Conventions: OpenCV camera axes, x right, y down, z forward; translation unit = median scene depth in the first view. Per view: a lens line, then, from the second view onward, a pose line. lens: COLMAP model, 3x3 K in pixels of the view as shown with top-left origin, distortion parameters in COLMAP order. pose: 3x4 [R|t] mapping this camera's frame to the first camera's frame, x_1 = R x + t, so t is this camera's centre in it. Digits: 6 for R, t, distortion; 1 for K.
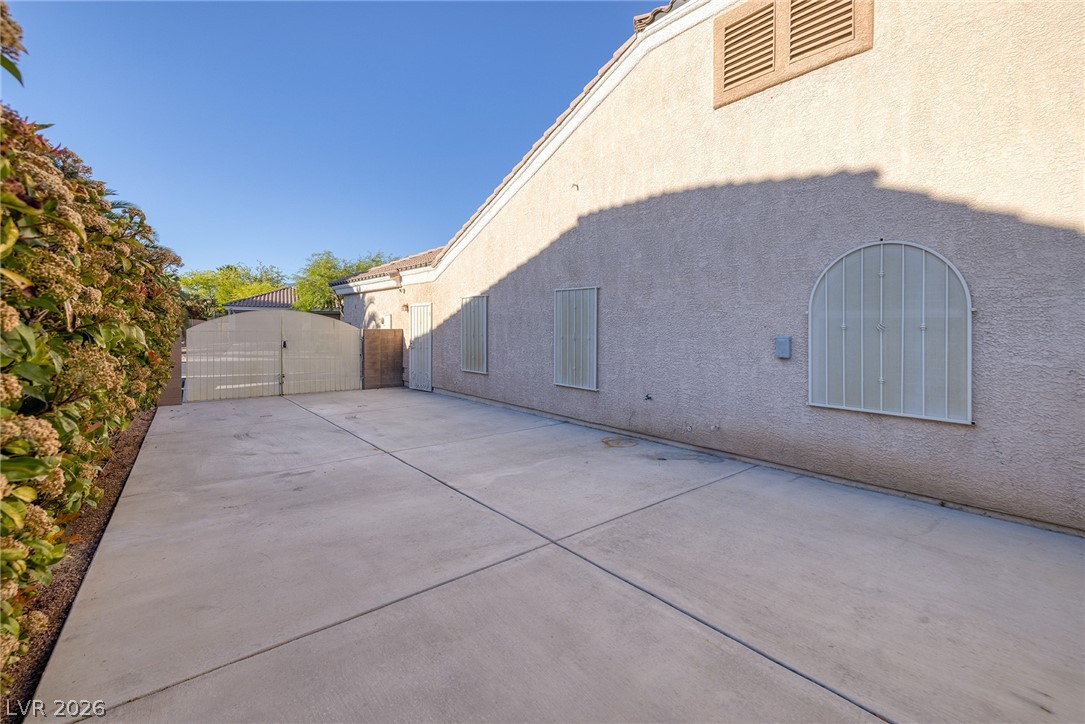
lens RADIAL K [[510.6, 0, 543.0], [0, 510.6, 331.6], [0, 0, 1]] dist [0.013181, -0.000002]
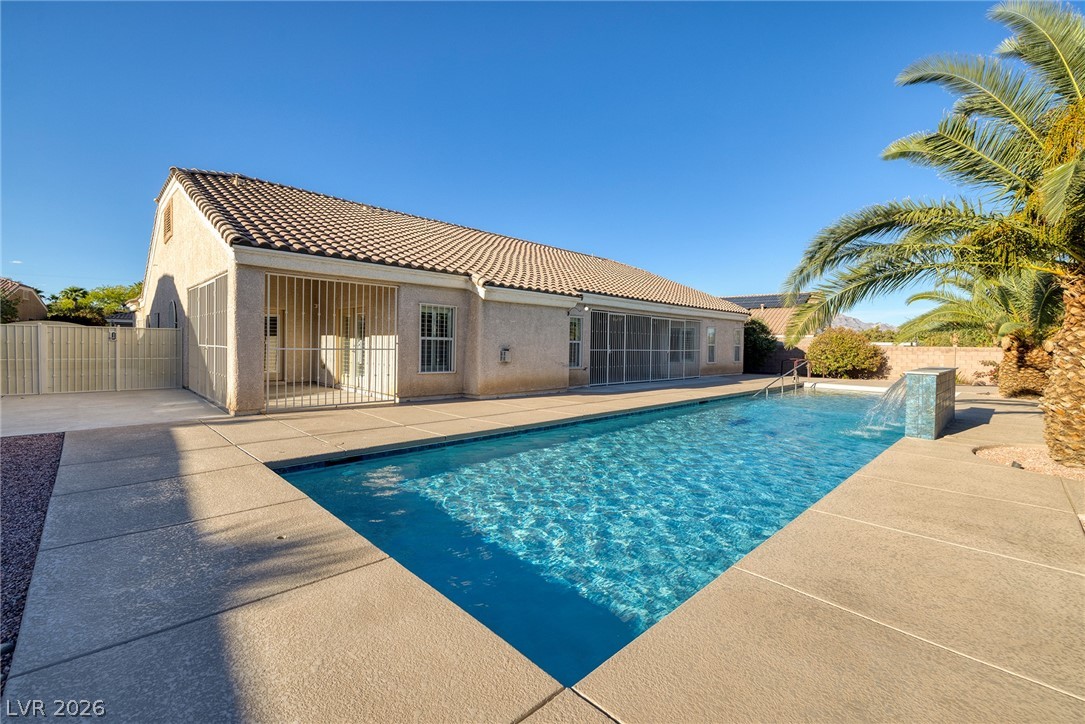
lens RADIAL K [[472.9, 0, 538.7], [0, 472.9, 349.4], [0, 0, 1]] dist [-0.000544, -0.000134]
pose [[0.993667, 0.010366, 0.111888, 0.693725], [-0.010747, 0.999938, 0.002801, 0.022637], [-0.111852, -0.003986, 0.993717, -0.563246]]
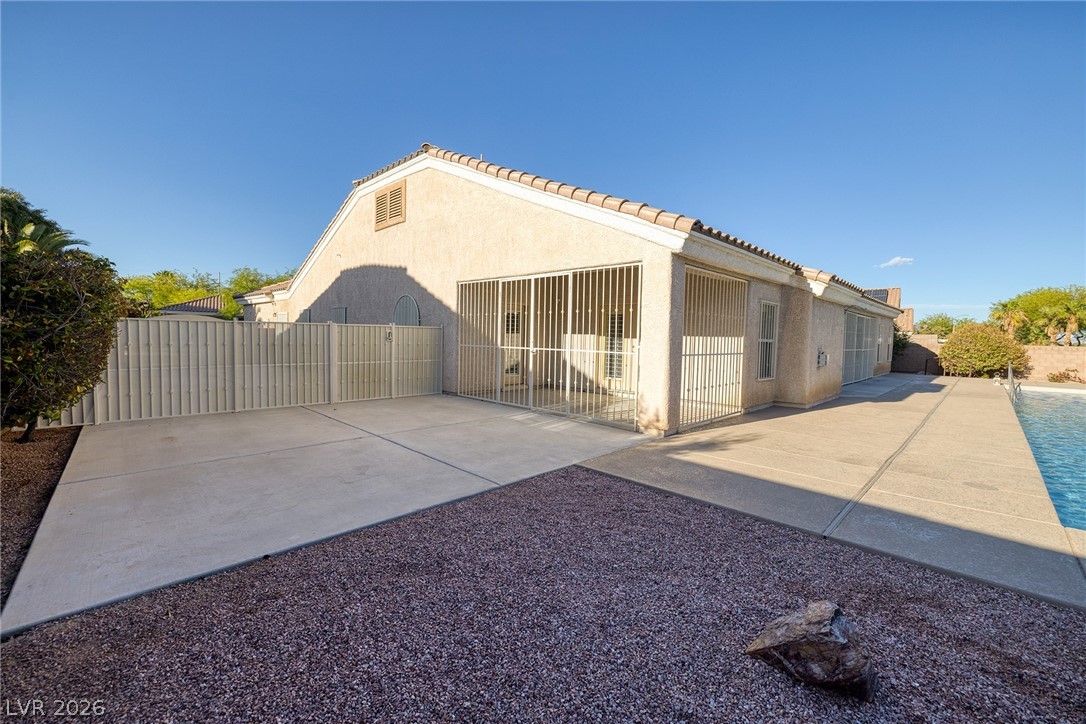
lens RADIAL K [[464.0, 0, 543.0], [0, 464.0, 362.0], [0, 0, 1]] dist [-0.002012, -0.000302]
pose [[0.991587, 0.010169, 0.129043, 0.293113], [-0.016229, 0.998810, 0.045990, 0.015295], [-0.128422, -0.047697, 0.990572, -0.429754]]
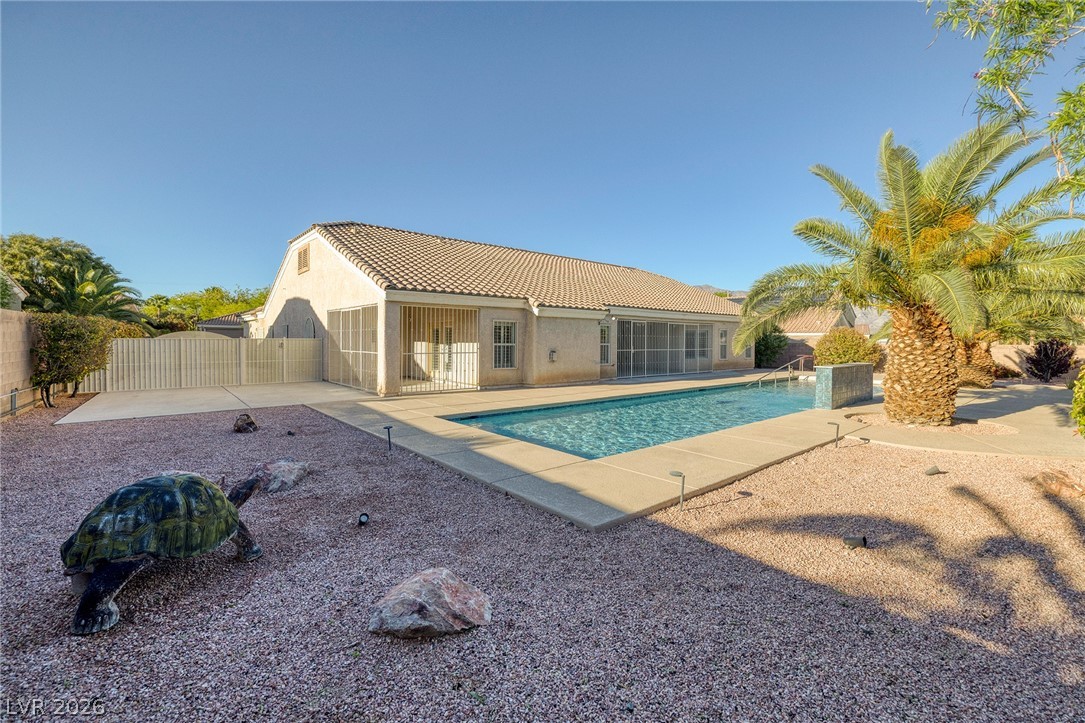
lens RADIAL K [[472.9, 0, 538.7], [0, 472.9, 348.9], [0, 0, 1]] dist [-0.000544, -0.000134]
pose [[0.999313, 0.000371, 0.037046, 0.660170], [-0.000723, 0.999955, 0.009488, 0.011263], [-0.037041, -0.009509, 0.999269, -0.811663]]
